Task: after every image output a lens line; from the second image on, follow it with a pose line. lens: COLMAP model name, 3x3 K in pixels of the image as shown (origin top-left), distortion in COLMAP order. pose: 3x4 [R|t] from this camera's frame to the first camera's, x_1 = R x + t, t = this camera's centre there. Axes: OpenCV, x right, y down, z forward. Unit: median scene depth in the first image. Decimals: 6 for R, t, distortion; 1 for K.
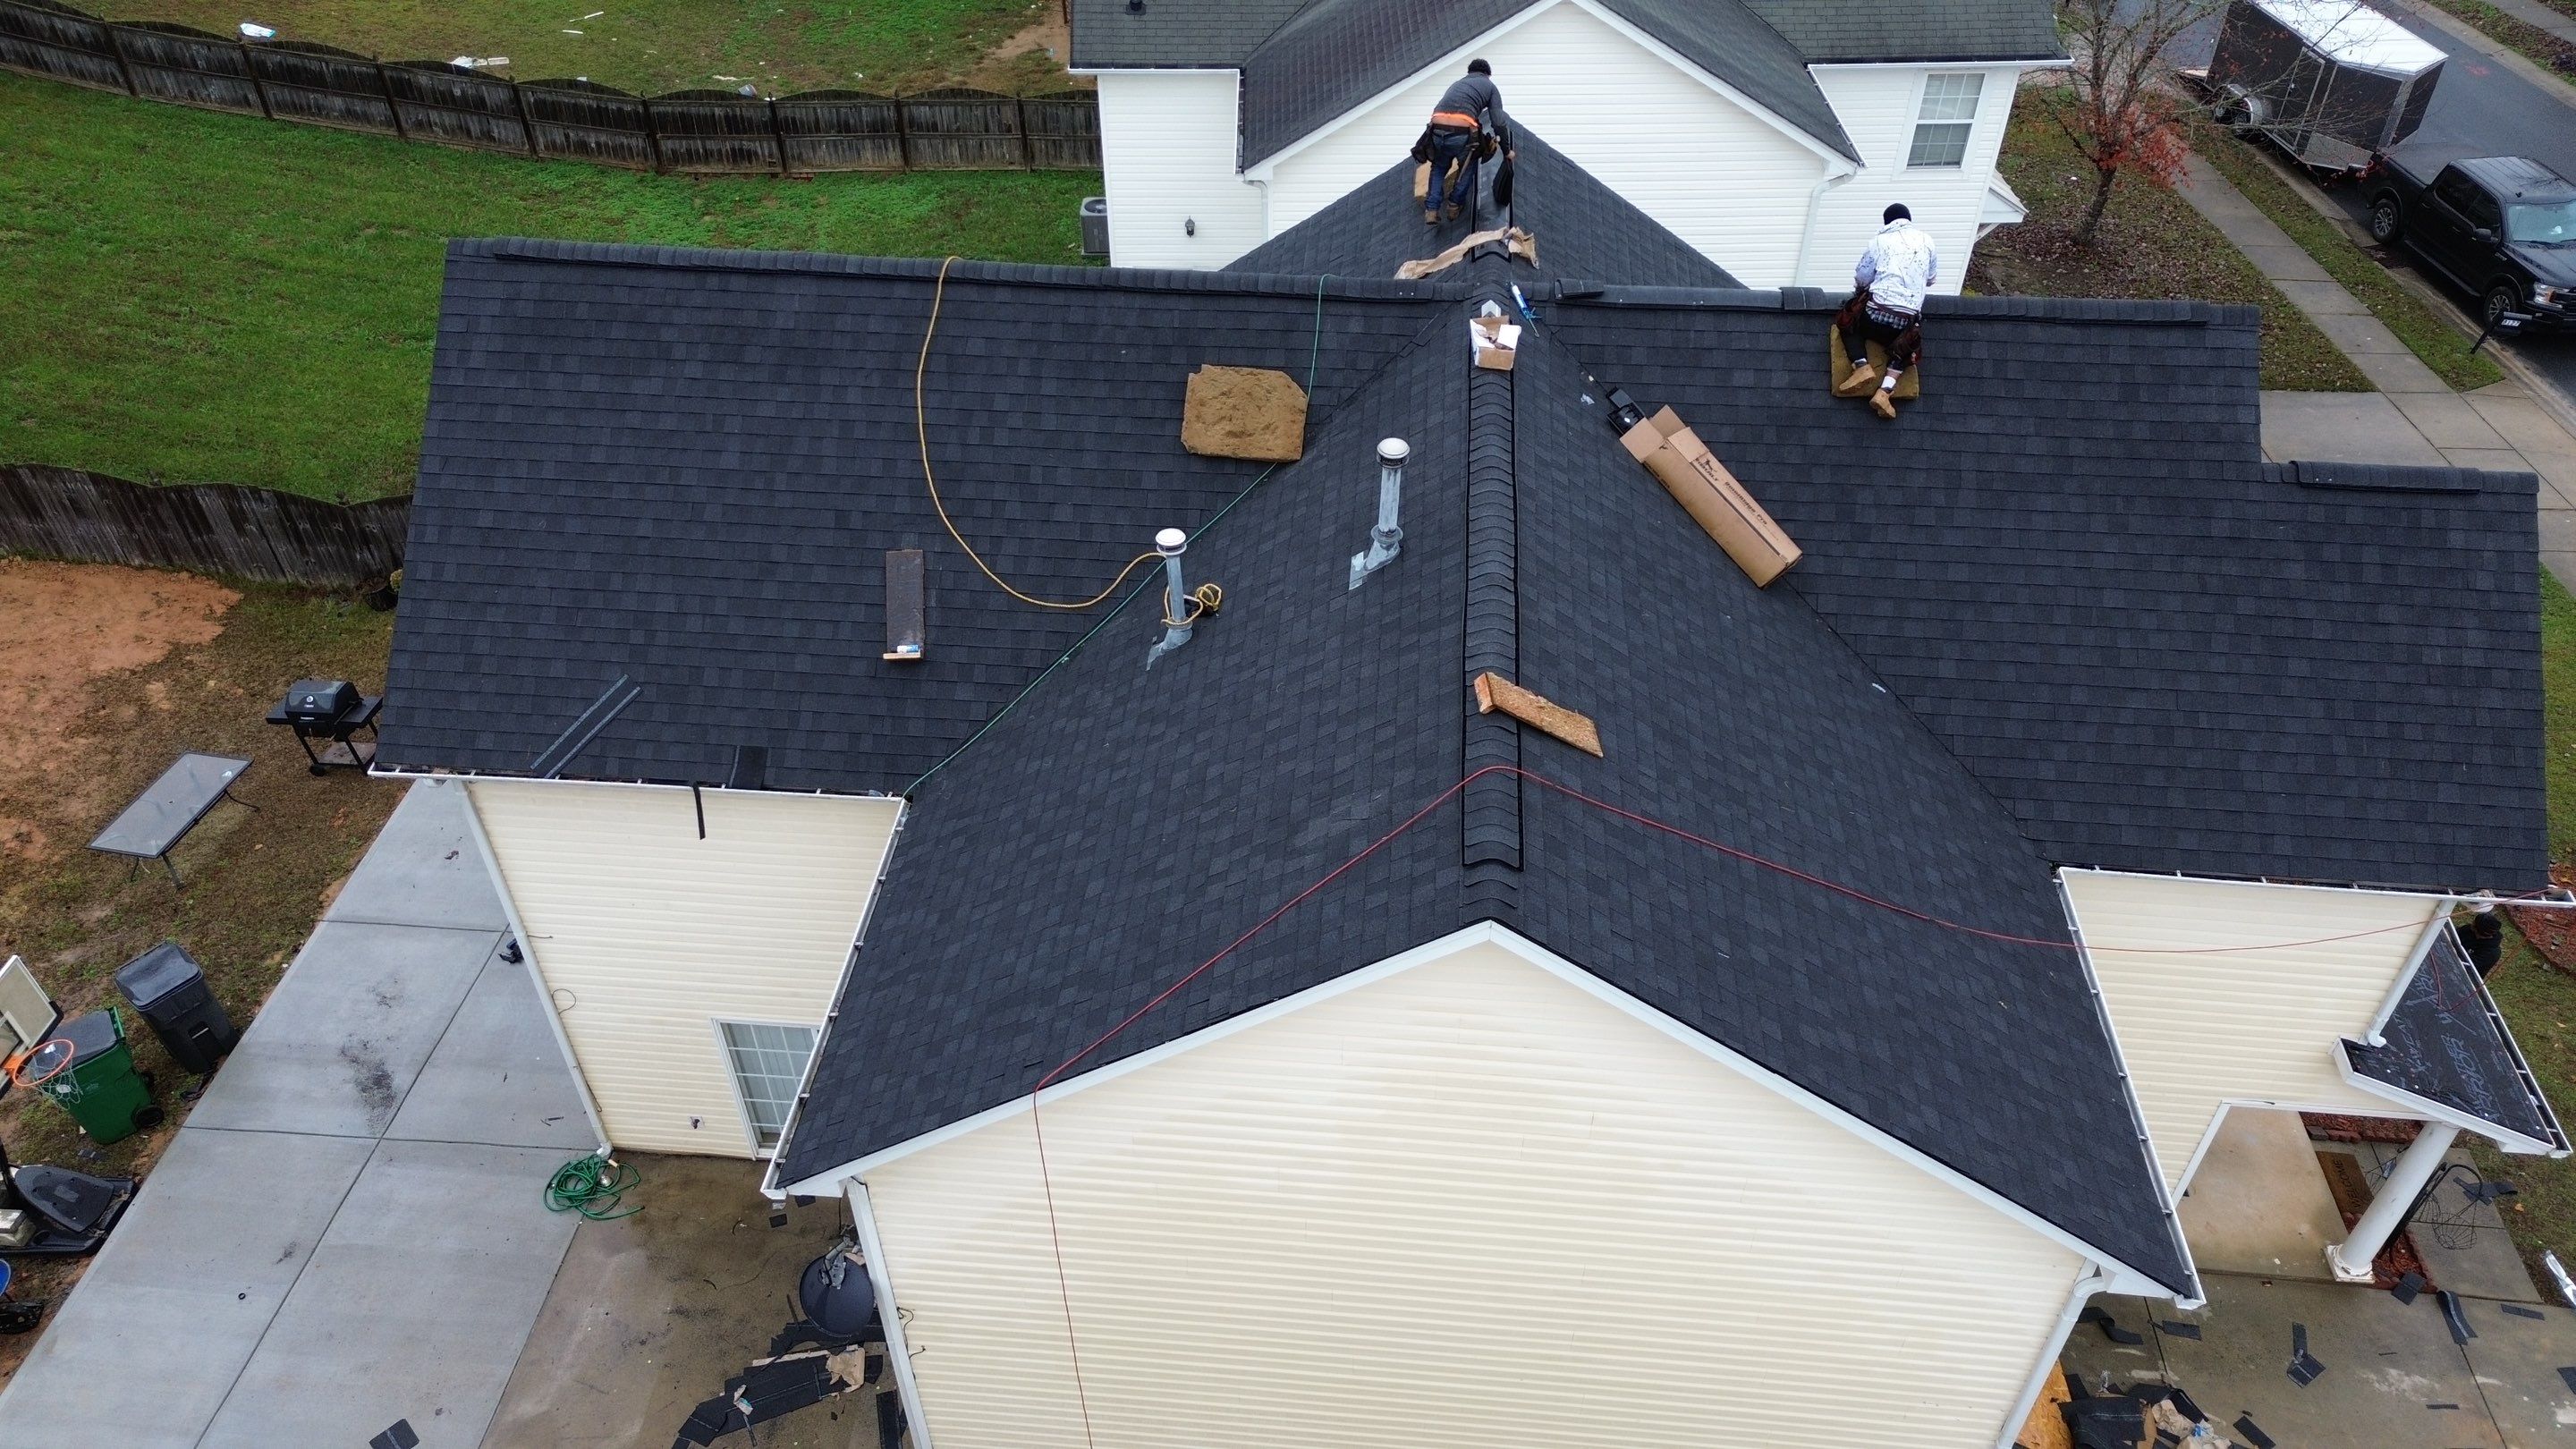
lens RADIAL K [[1804.8, 0, 1276.3], [0, 1804.8, 720.8], [0, 0, 1]] dist [0.065680, -0.059024]
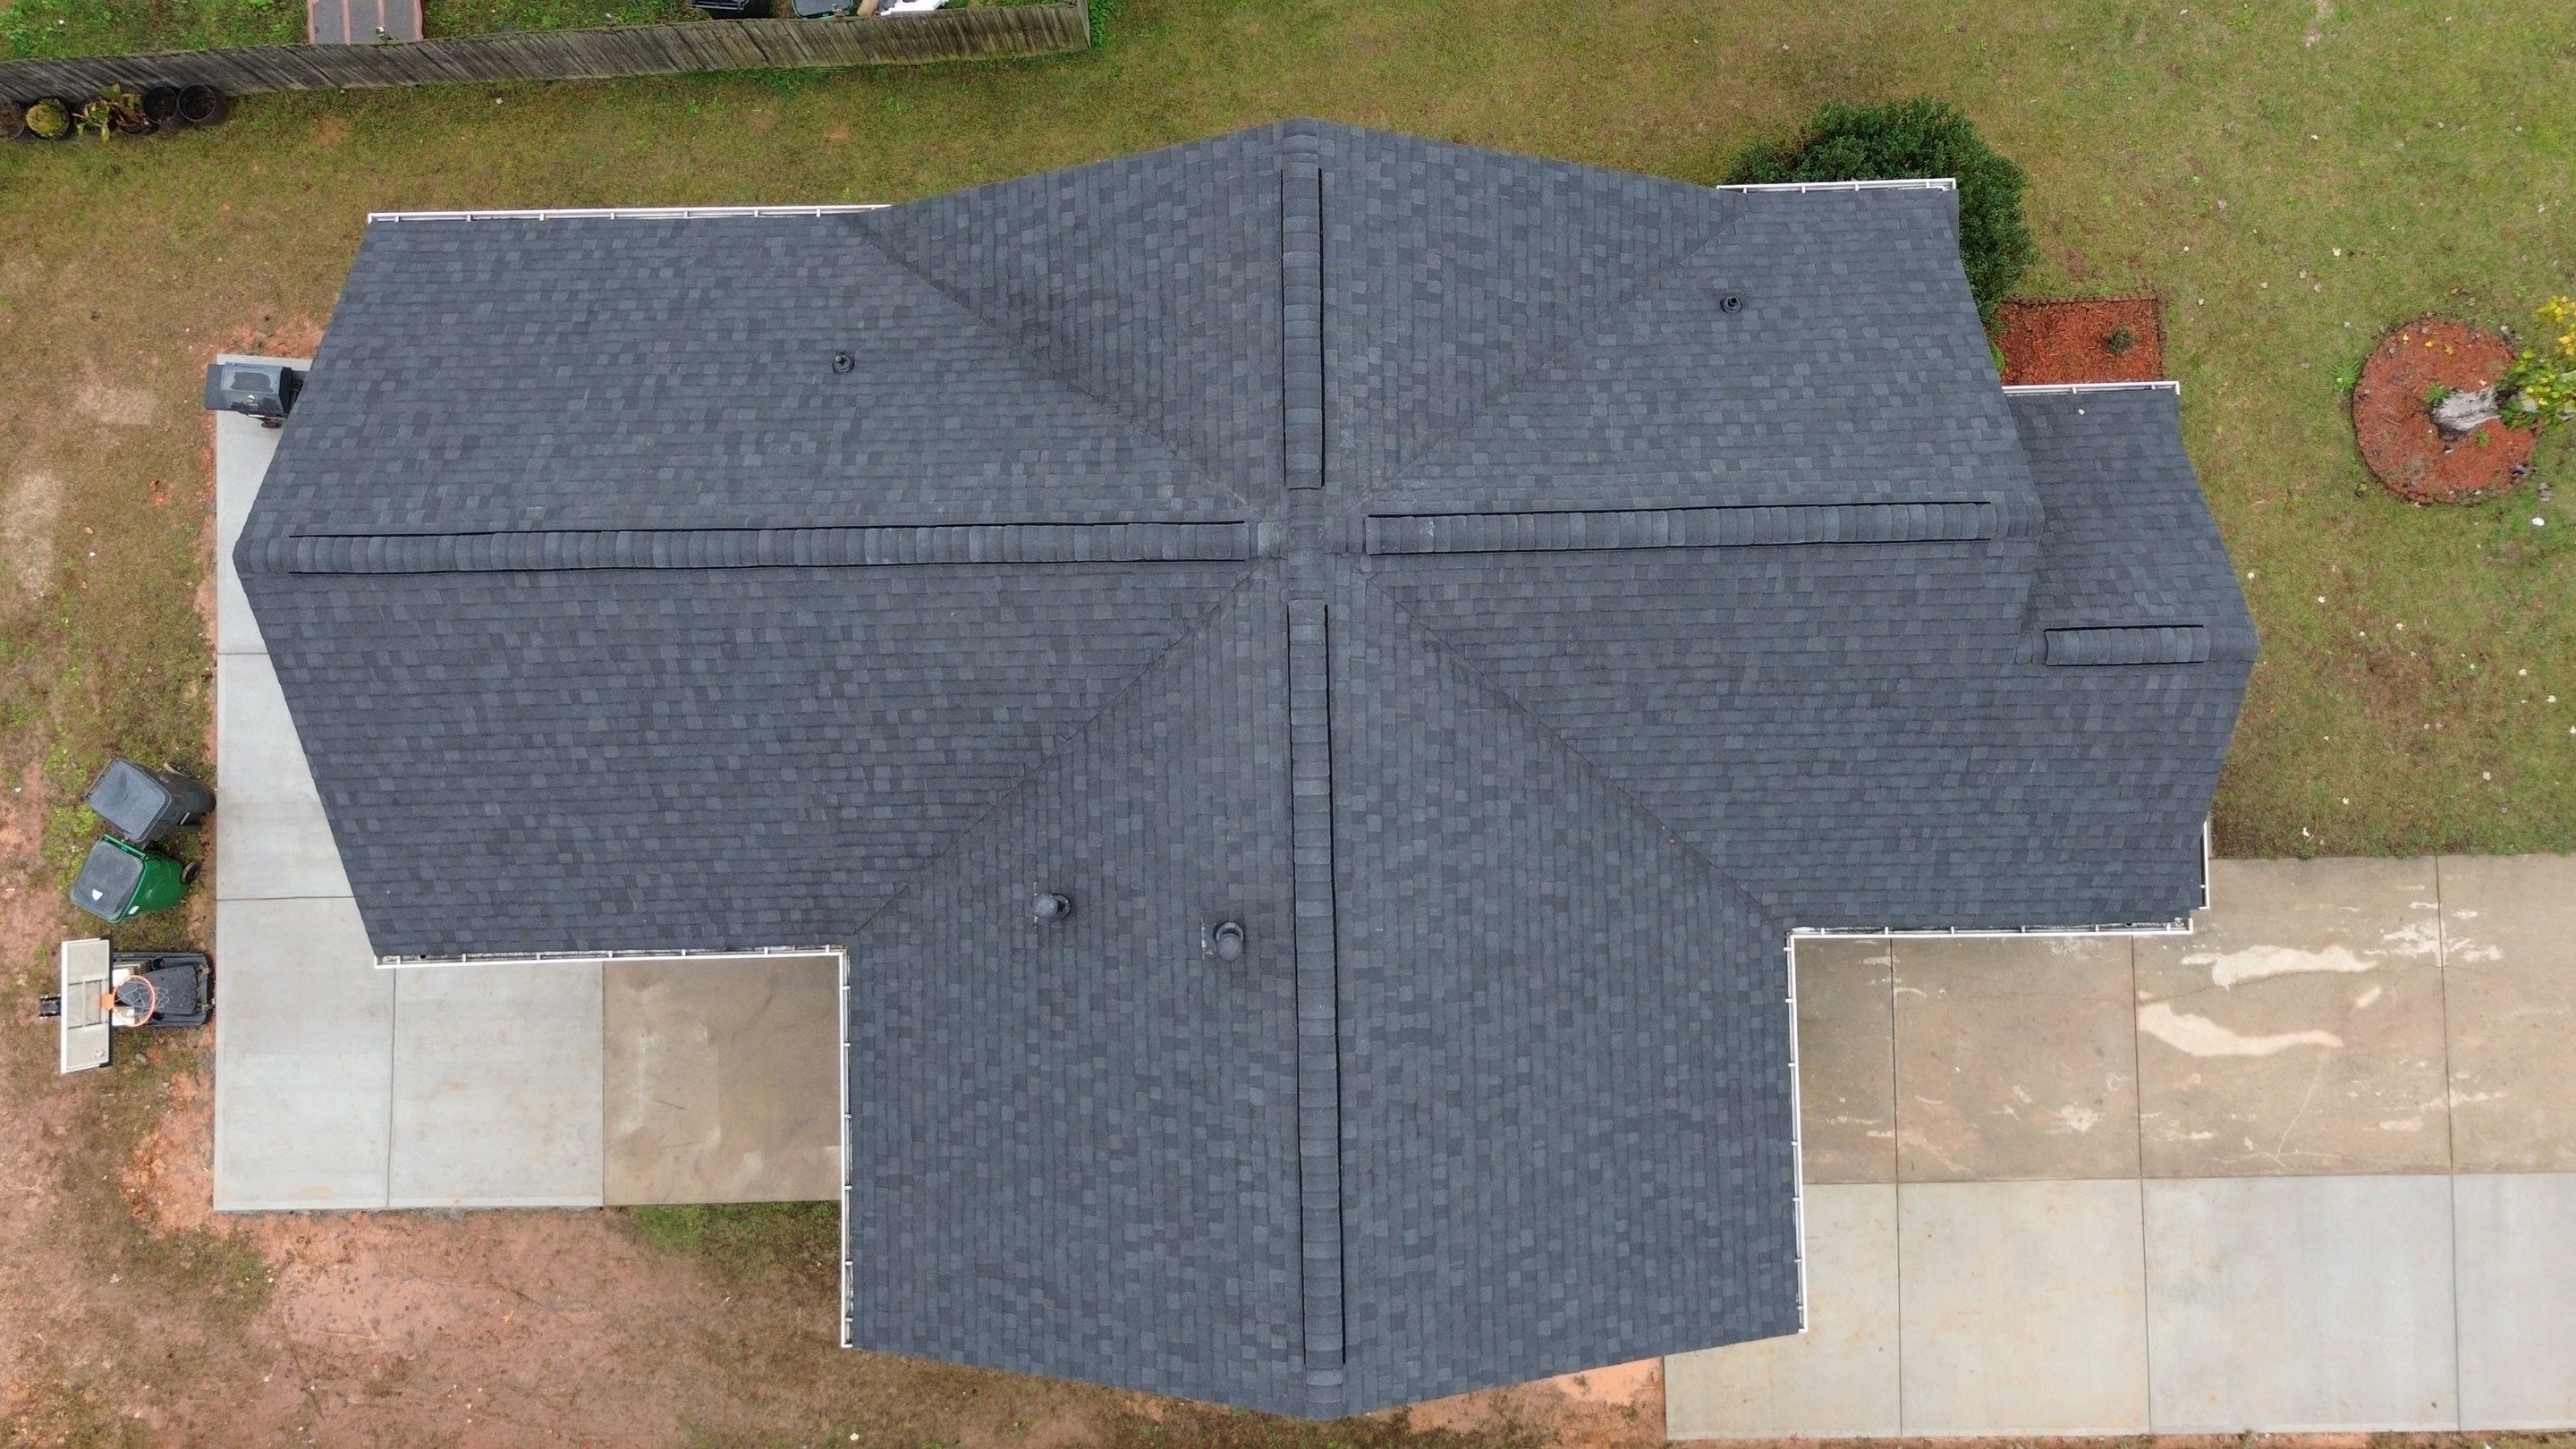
lens RADIAL K [[2305.3, 0, 1260.8], [0, 2305.3, 704.9], [0, 0, 1]] dist [0.097372, -0.141831]
pose [[0.993983, -0.109190, -0.008722, 0.094582], [0.081356, 0.682595, 0.726255, -1.101760], [-0.073346, -0.722594, 0.687370, 0.054593]]
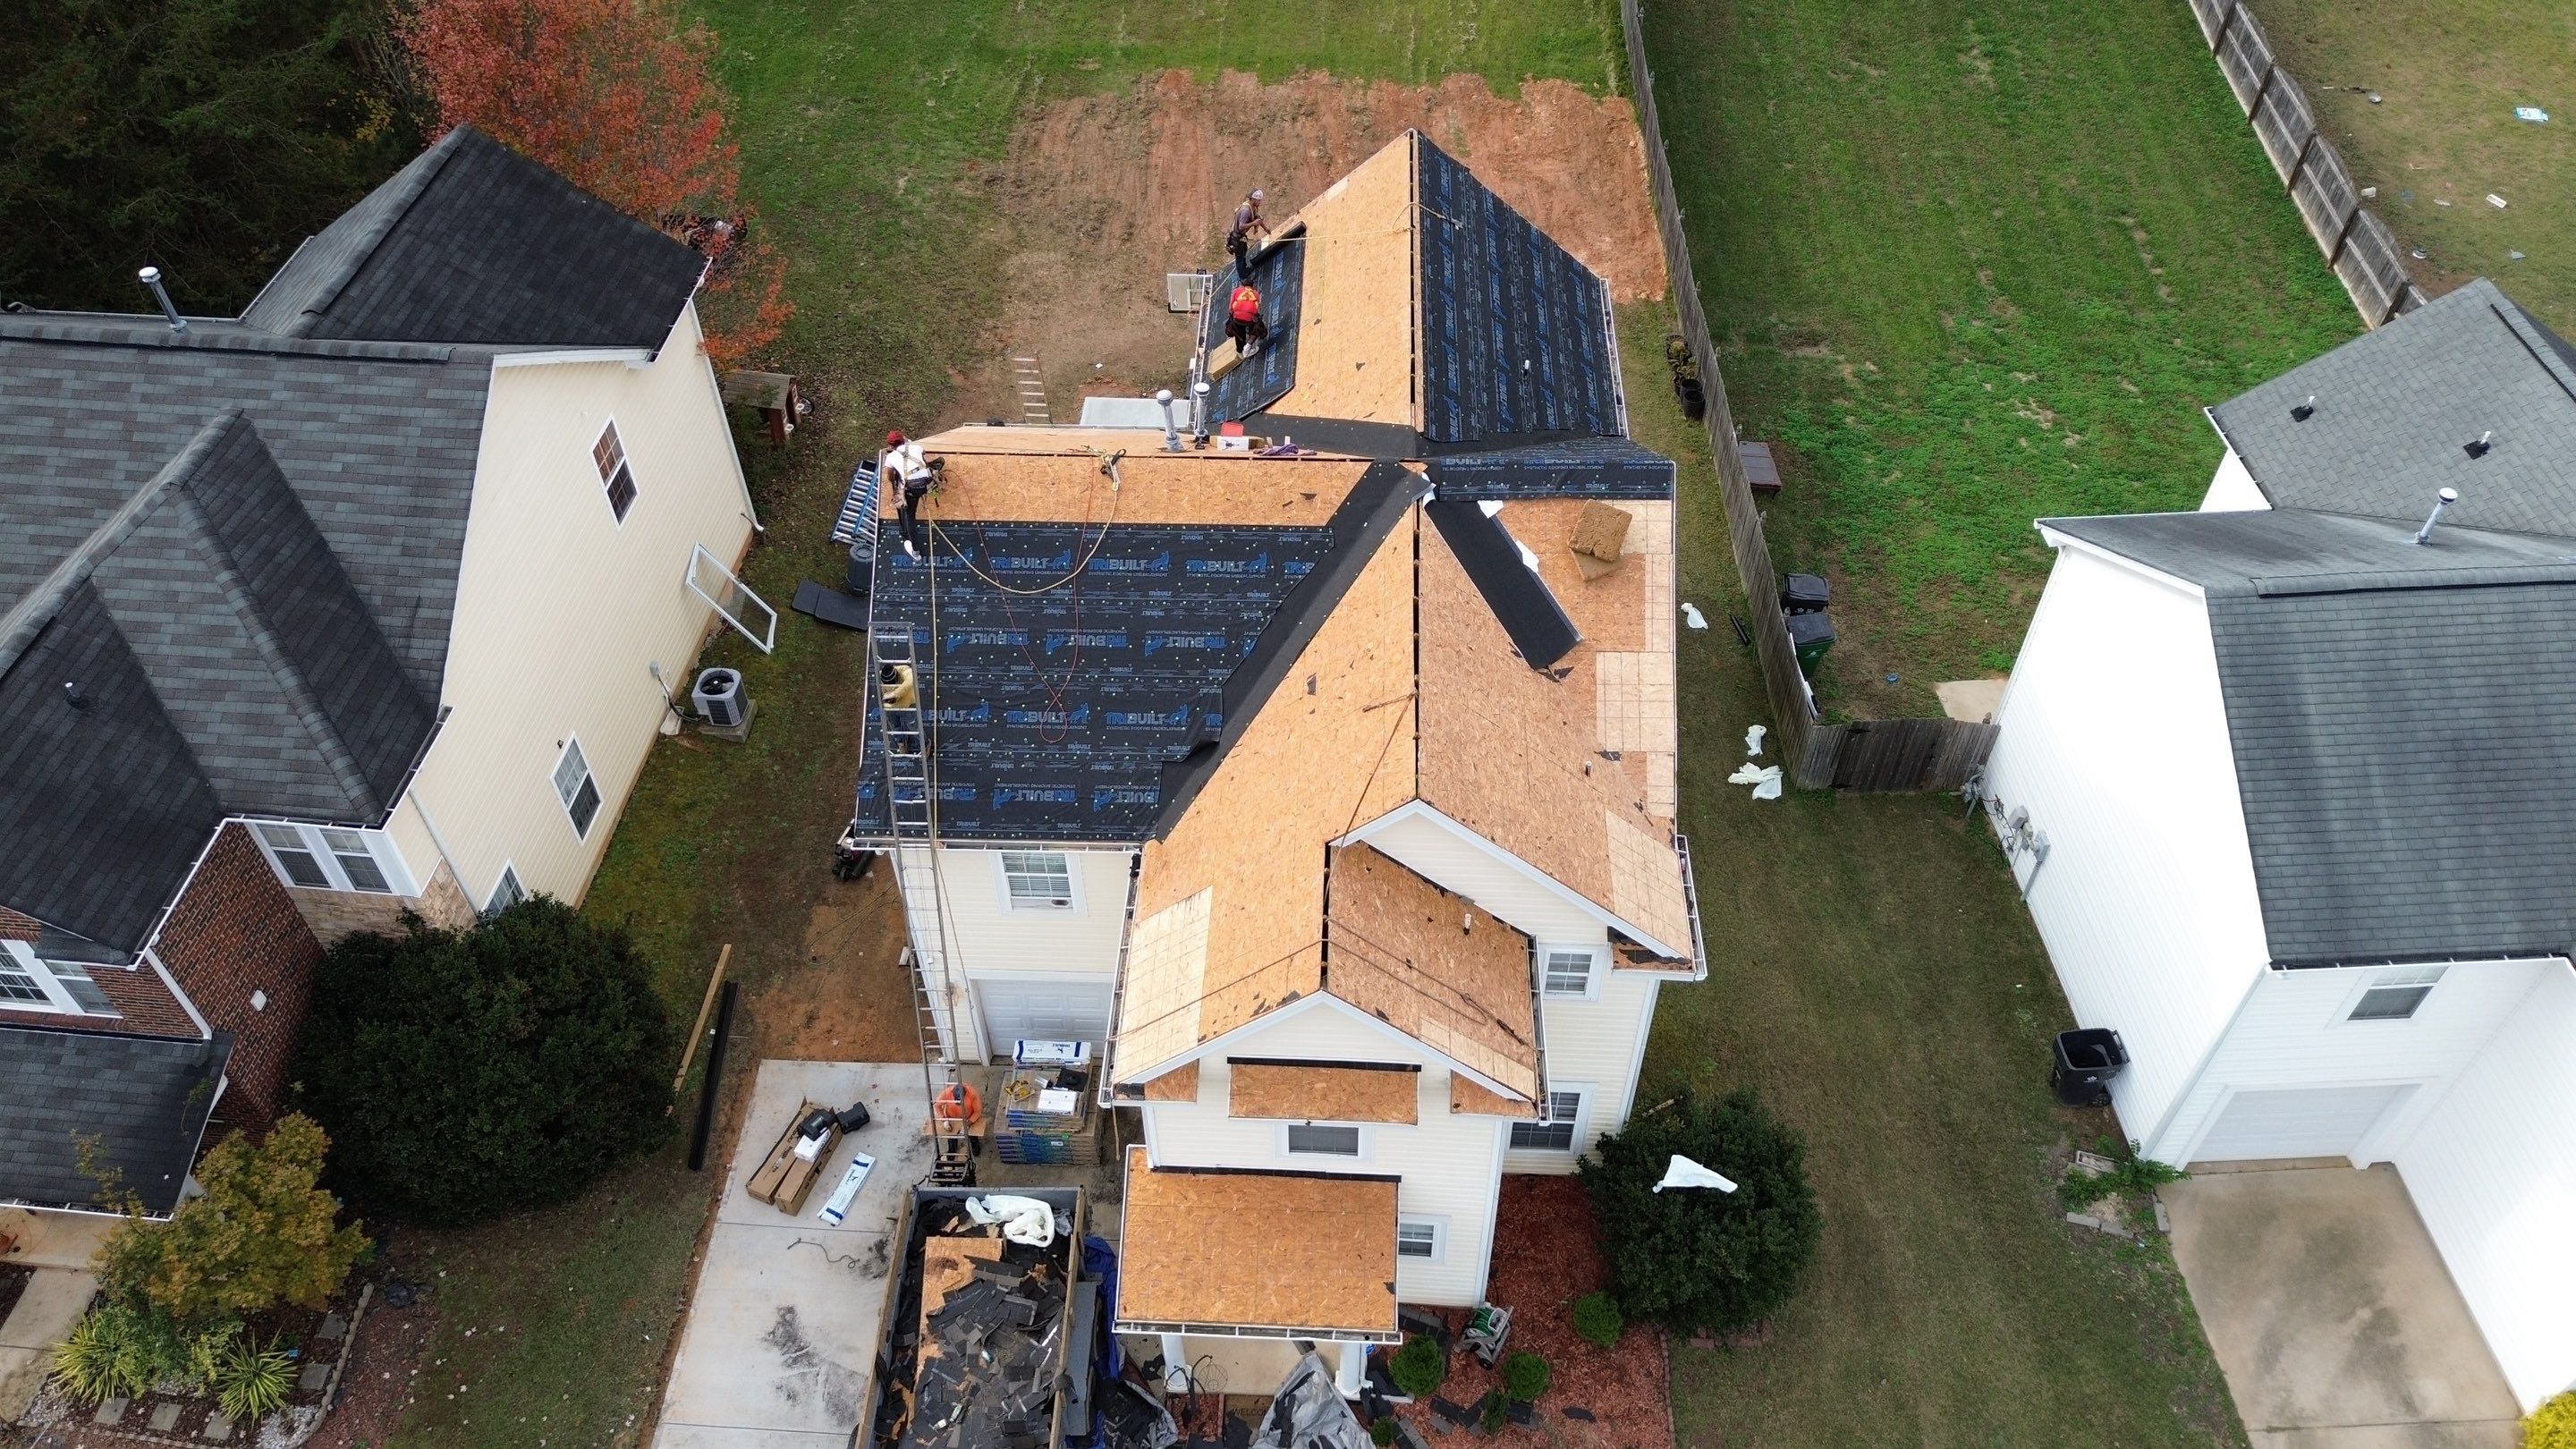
lens RADIAL K [[1804.8, 0, 1283.8], [0, 1804.8, 715.4], [0, 0, 1]] dist [0.065680, -0.059024]
pose [[0.046974, 0.725115, -0.687024, 1.378766], [-0.643398, 0.548072, 0.534467, -0.900103], [0.764089, 0.416924, 0.492283, 0.209371]]
